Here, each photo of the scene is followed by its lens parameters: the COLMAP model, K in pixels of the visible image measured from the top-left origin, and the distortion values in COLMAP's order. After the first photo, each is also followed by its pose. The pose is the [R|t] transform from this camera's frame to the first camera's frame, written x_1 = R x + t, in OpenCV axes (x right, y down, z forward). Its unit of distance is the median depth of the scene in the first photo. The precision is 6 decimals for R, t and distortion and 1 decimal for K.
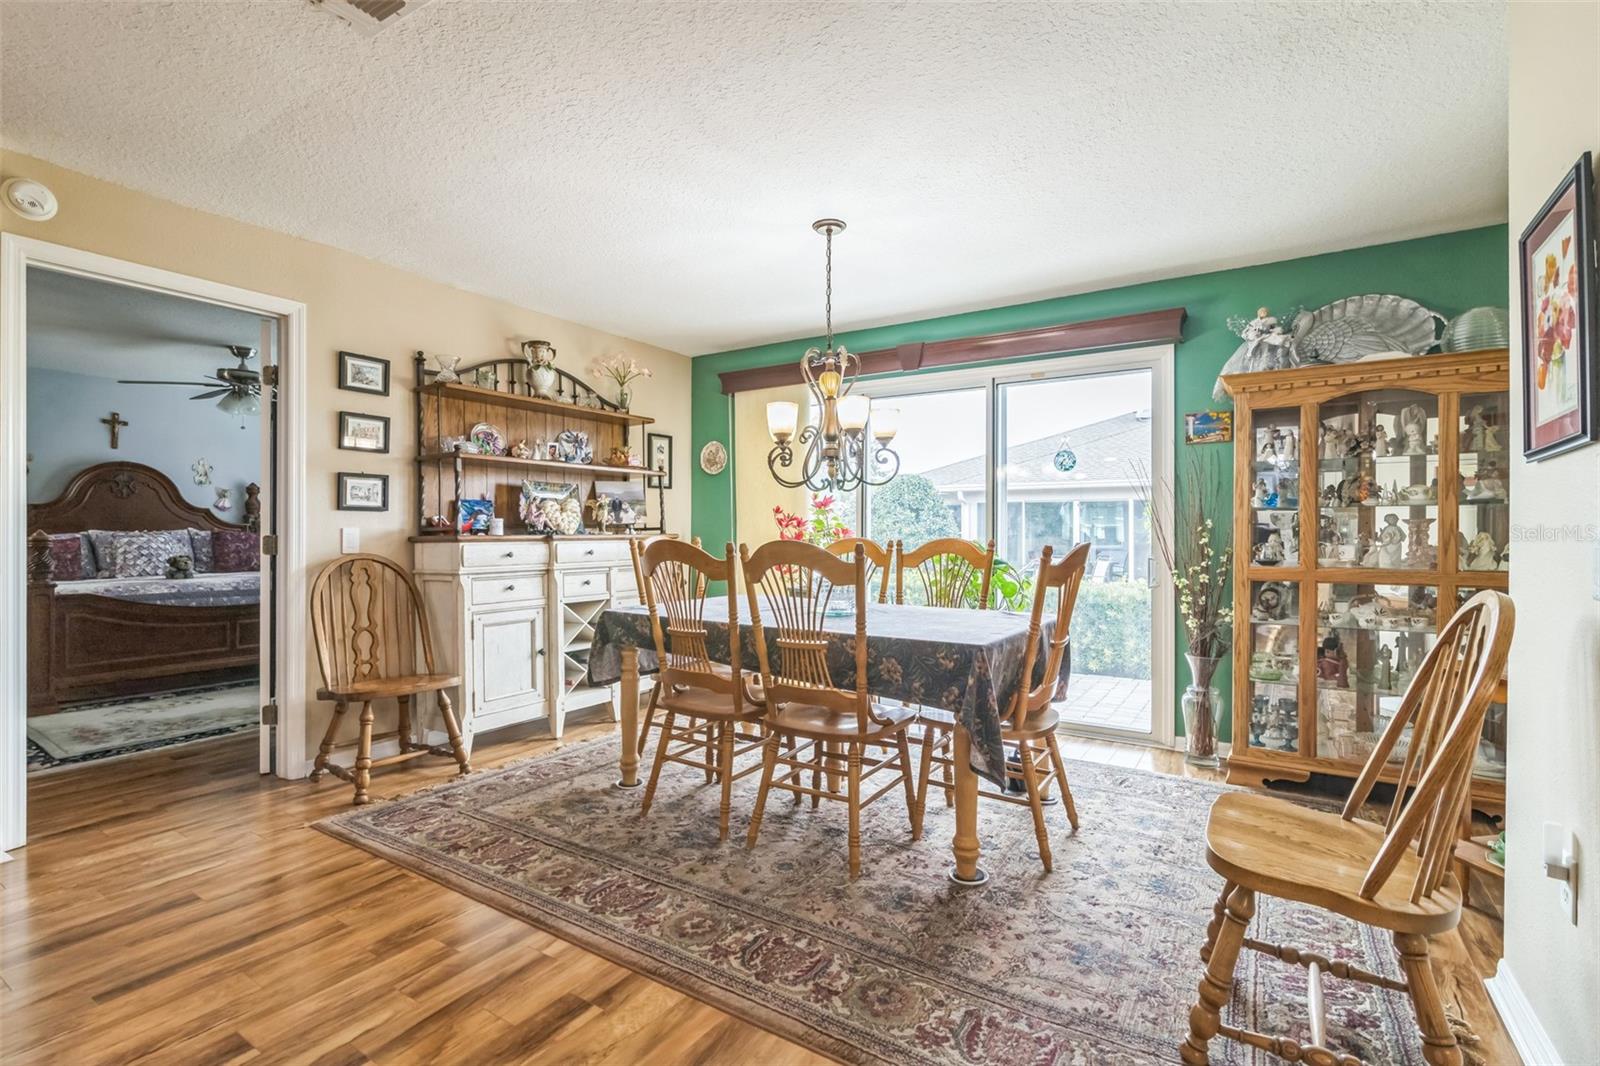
lens RADIAL K [[740.0, 0, 801.0], [0, 740.0, 538.3], [0, 0, 1]] dist [-0.002468, 0.000269]
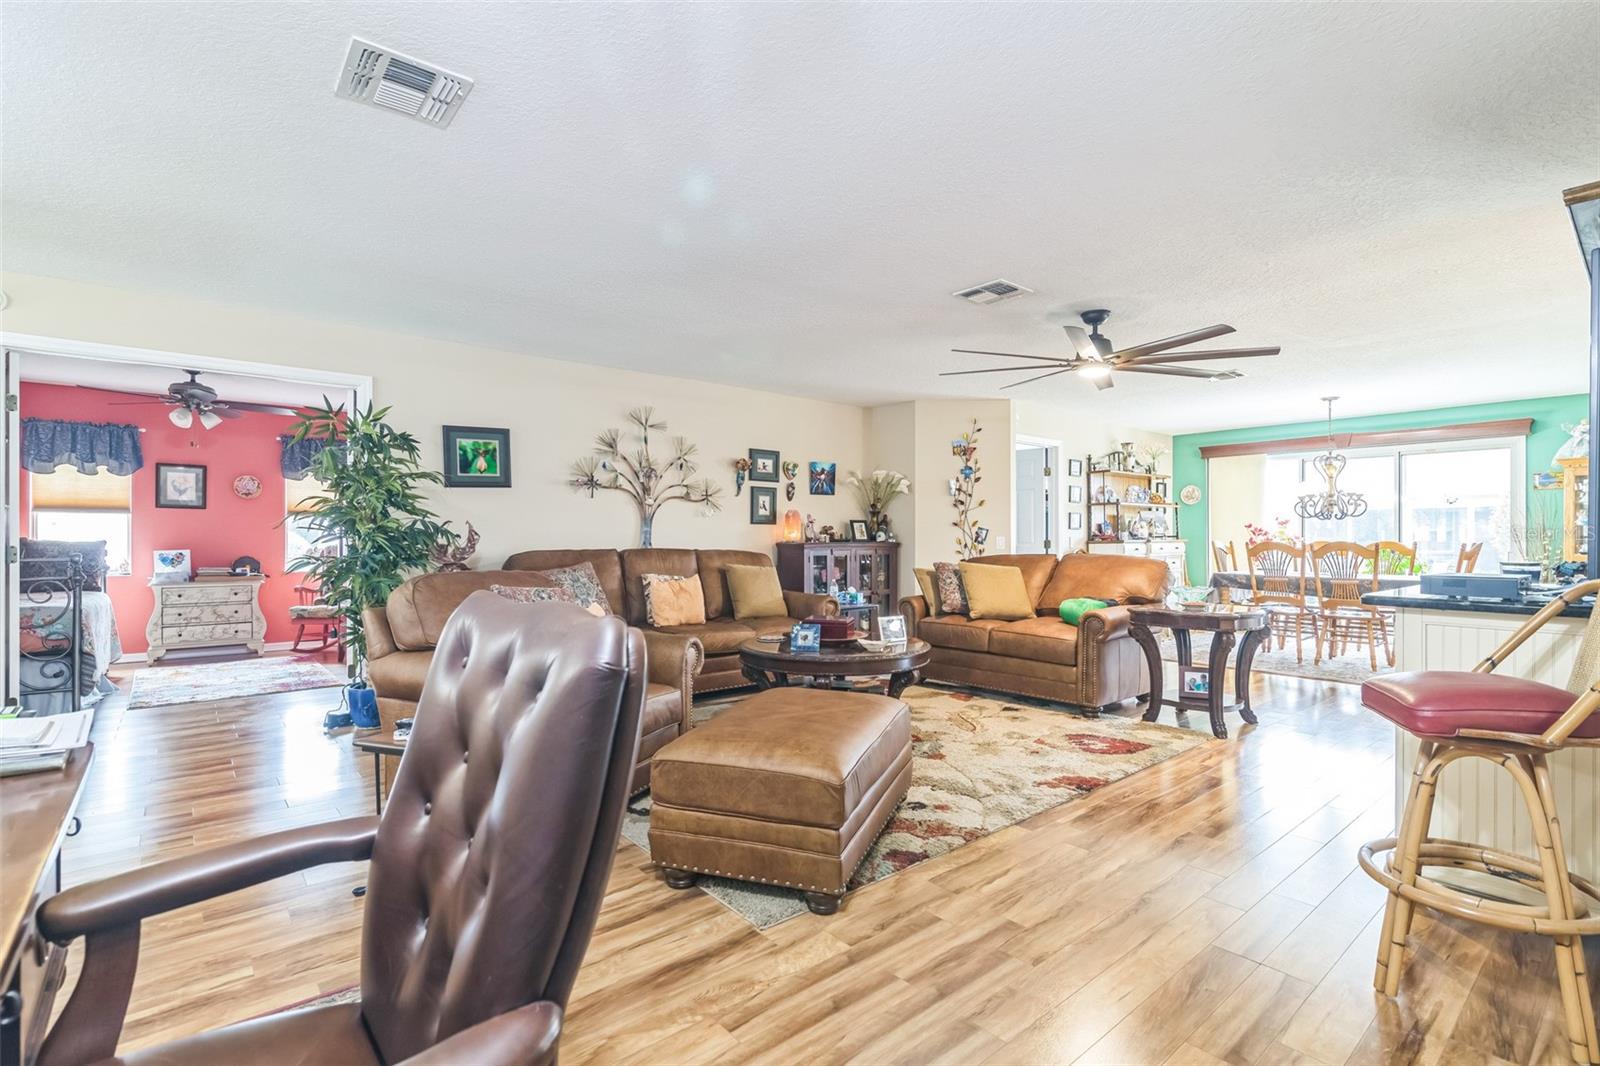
lens RADIAL K [[740.0, 0, 801.0], [0, 740.0, 538.3], [0, 0, 1]] dist [-0.002468, 0.000269]
pose [[0.954225, -0.002157, -0.299081, -0.735657], [0.000320, 0.999981, -0.006188, 0.003875], [0.299089, 0.005809, 0.954208, -1.424369]]
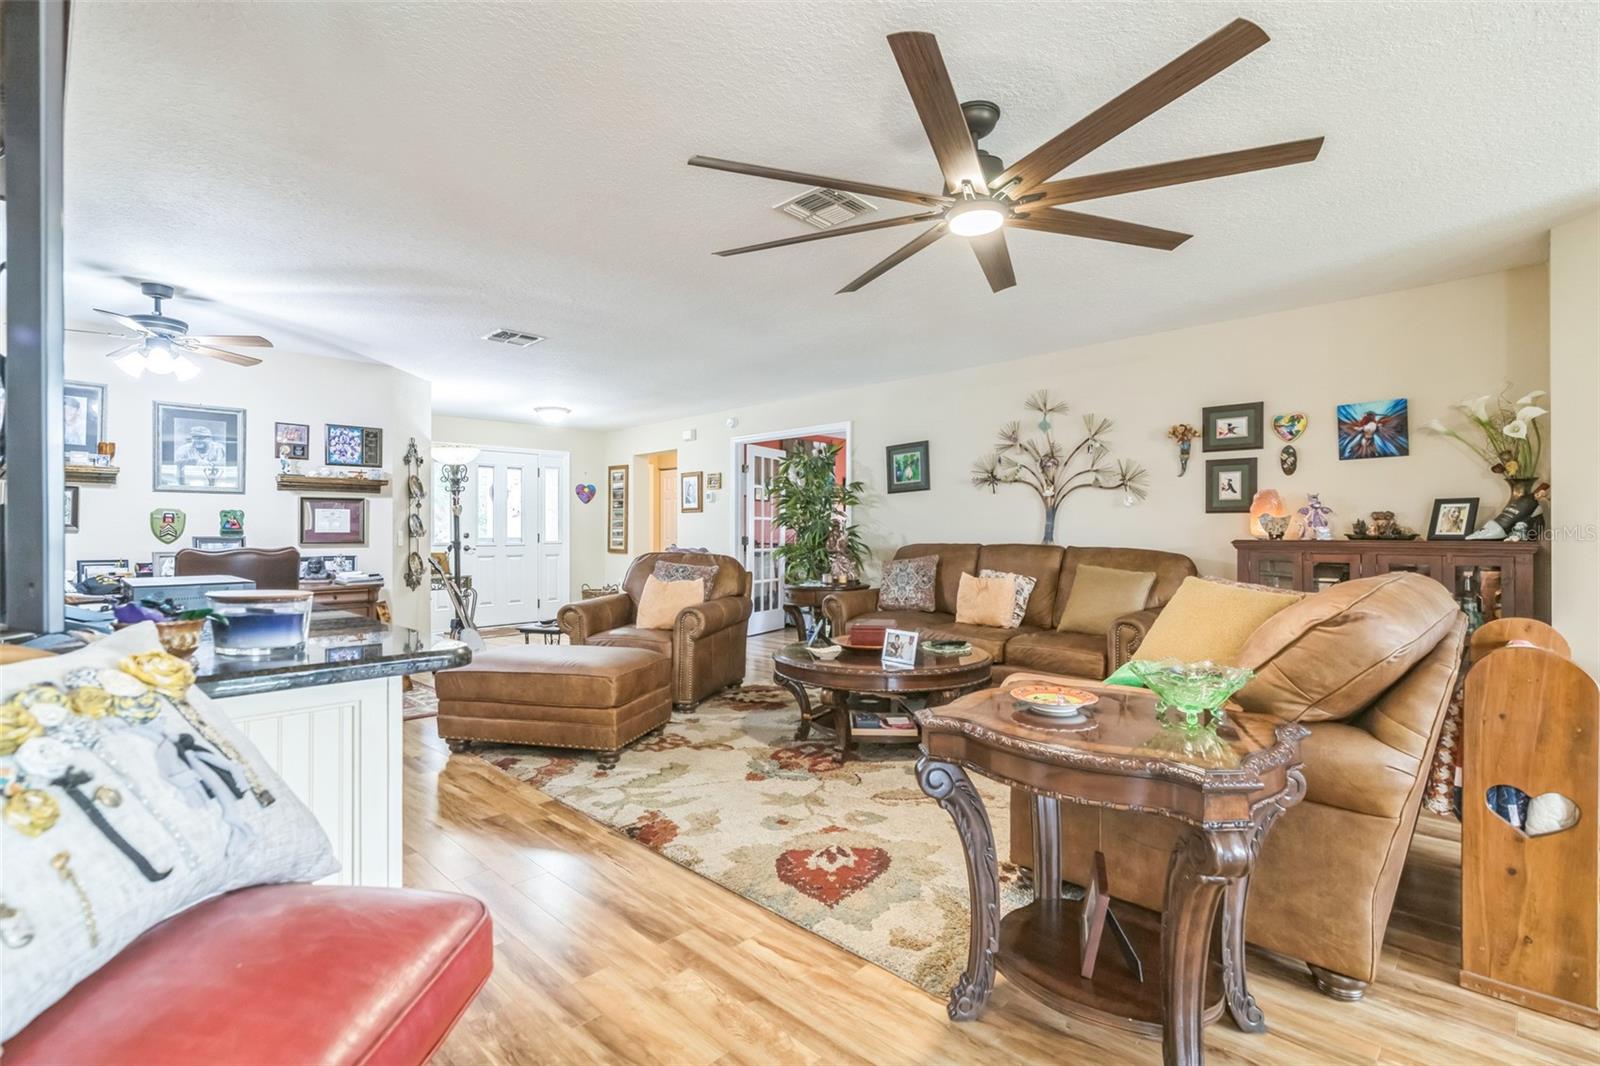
lens RADIAL K [[743.6, 0, 800.9], [0, 743.6, 529.6], [0, 0, 1]] dist [-0.002804, 0.000103]
pose [[-0.203087, -0.007058, -0.979135, 0.058033], [-0.006886, 0.999960, -0.005779, -0.001678], [0.979137, 0.005569, -0.203127, -0.096950]]
